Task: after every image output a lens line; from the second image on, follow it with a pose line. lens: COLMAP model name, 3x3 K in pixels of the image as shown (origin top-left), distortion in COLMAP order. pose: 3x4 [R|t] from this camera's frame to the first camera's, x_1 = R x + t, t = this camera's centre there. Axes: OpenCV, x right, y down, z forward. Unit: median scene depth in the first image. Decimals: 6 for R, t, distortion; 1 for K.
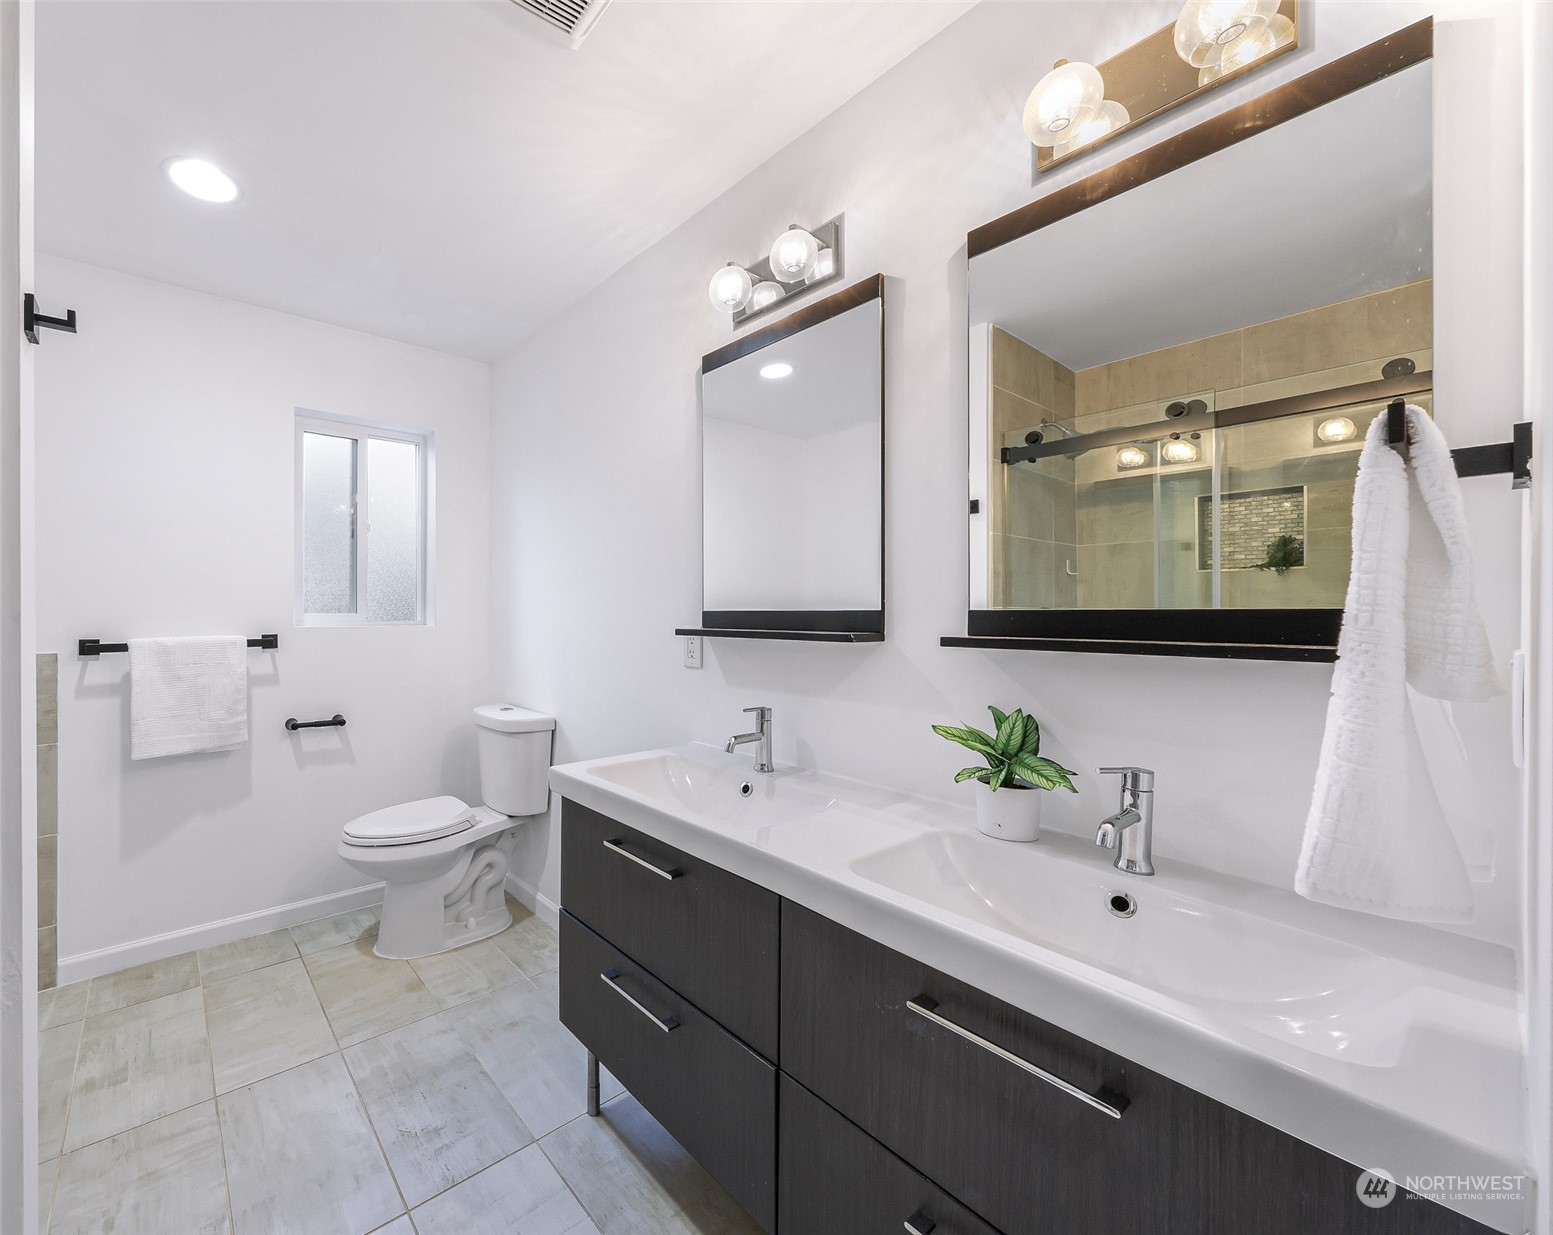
lens RADIAL K [[702.6, 0, 775.6], [0, 702.6, 606.7], [0, 0, 1]] dist [0.012123, -0.000970]
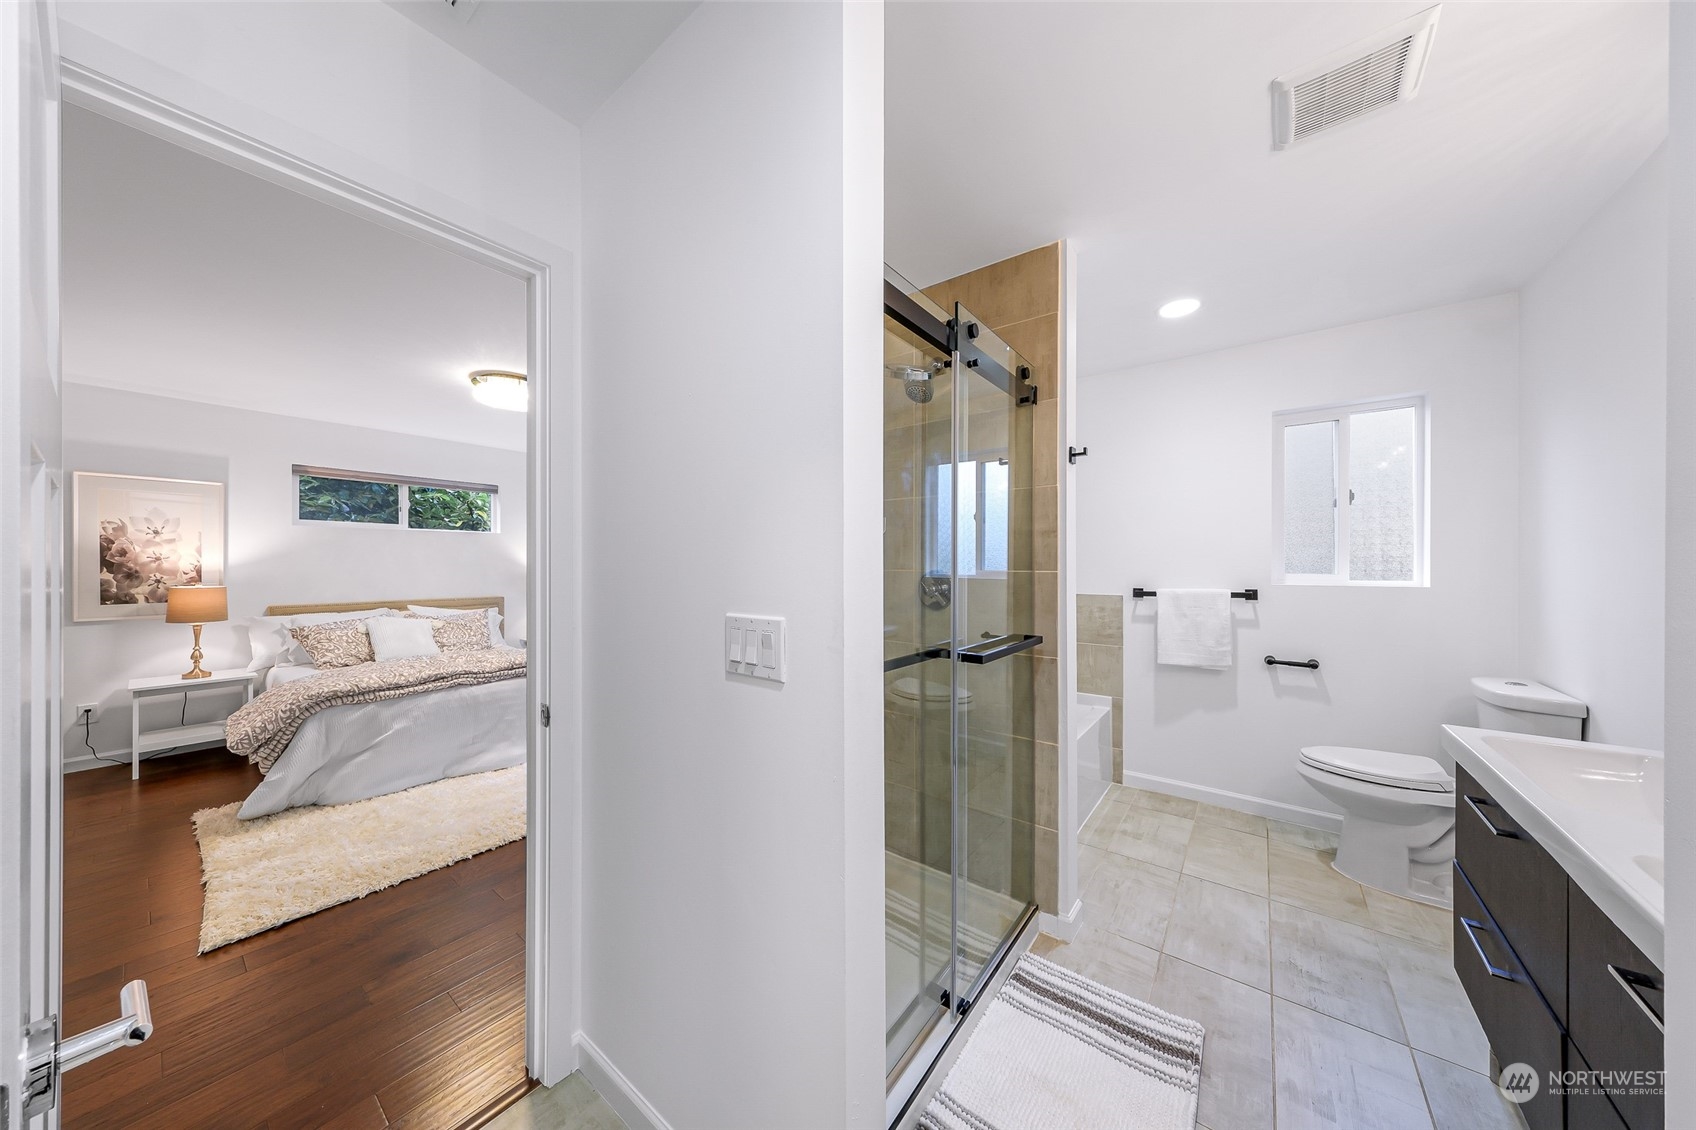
lens RADIAL K [[830.5, 0, 853.2], [0, 830.5, 561.7], [0, 0, 1]] dist [-0.001793, 0.000438]
pose [[0.352246, 0.008249, -0.935871, 0.546028], [-0.003005, 0.999966, 0.007683, -0.025371], [0.935903, 0.000106, 0.352259, -0.281220]]
